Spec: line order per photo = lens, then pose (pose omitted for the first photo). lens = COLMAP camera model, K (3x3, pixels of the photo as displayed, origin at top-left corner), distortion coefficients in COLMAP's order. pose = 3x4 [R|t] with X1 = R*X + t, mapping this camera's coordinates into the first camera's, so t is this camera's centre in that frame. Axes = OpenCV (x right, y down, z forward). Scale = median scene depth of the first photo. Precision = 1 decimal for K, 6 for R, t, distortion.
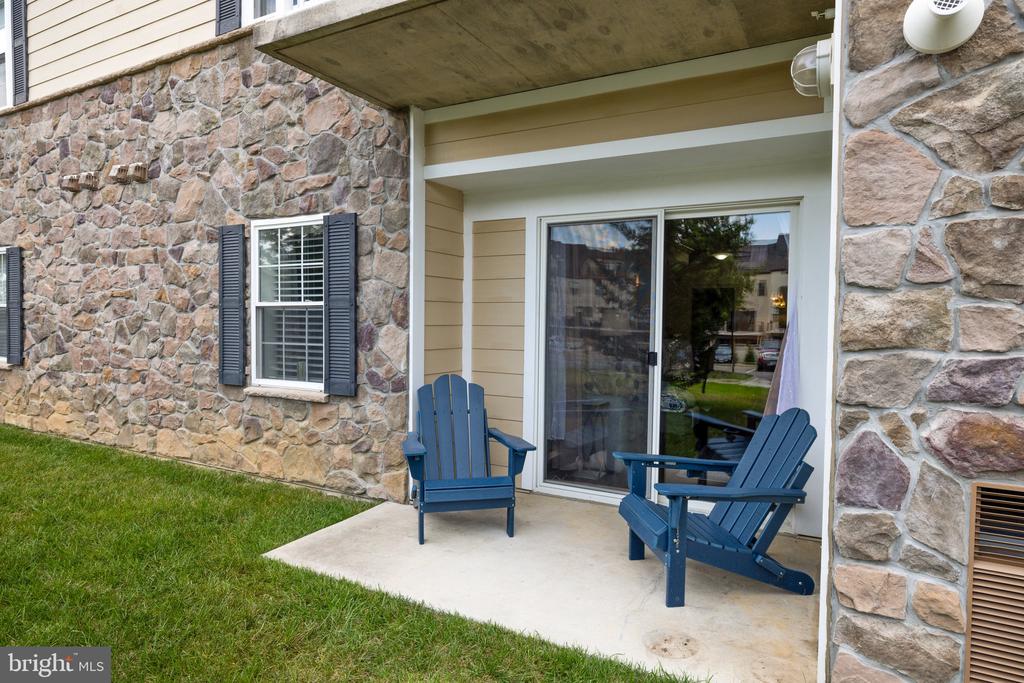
lens RADIAL K [[628.5, 0, 512.0], [0, 628.5, 341.5], [0, 0, 1]] dist [0.000589, -0.000212]
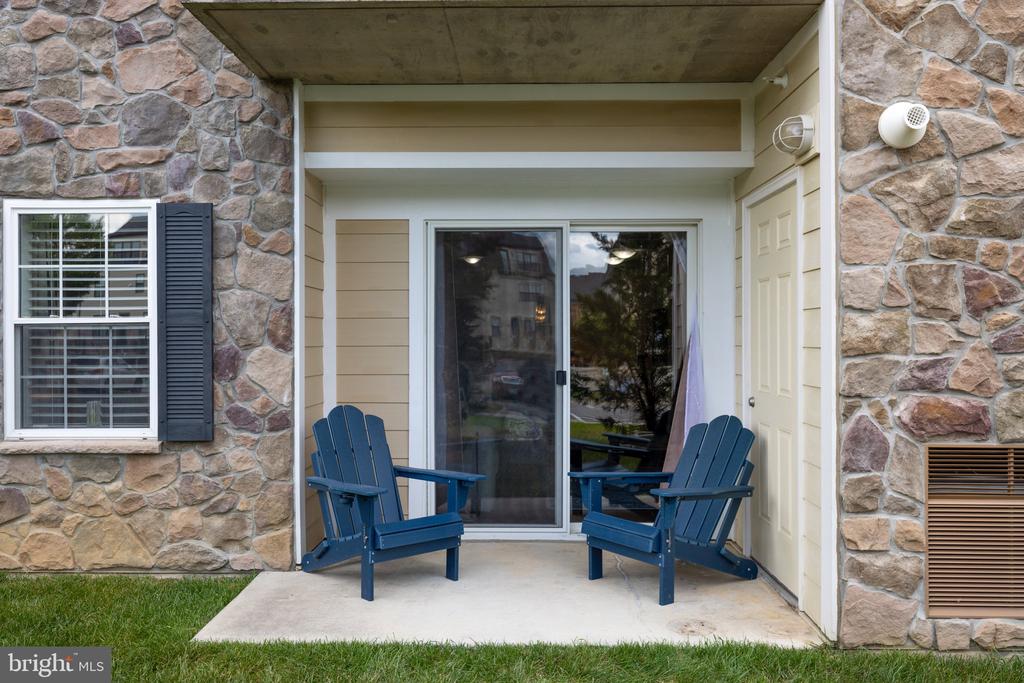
lens RADIAL K [[940.1, 0, 512.0], [0, 940.1, 341.5], [0, 0, 1]] dist [0.009798, 0.002493]
pose [[0.872599, -0.013119, 0.488261, -1.055044], [0.029302, 0.999245, -0.025520, 0.013284], [-0.487557, 0.036576, 0.872325, -0.397791]]
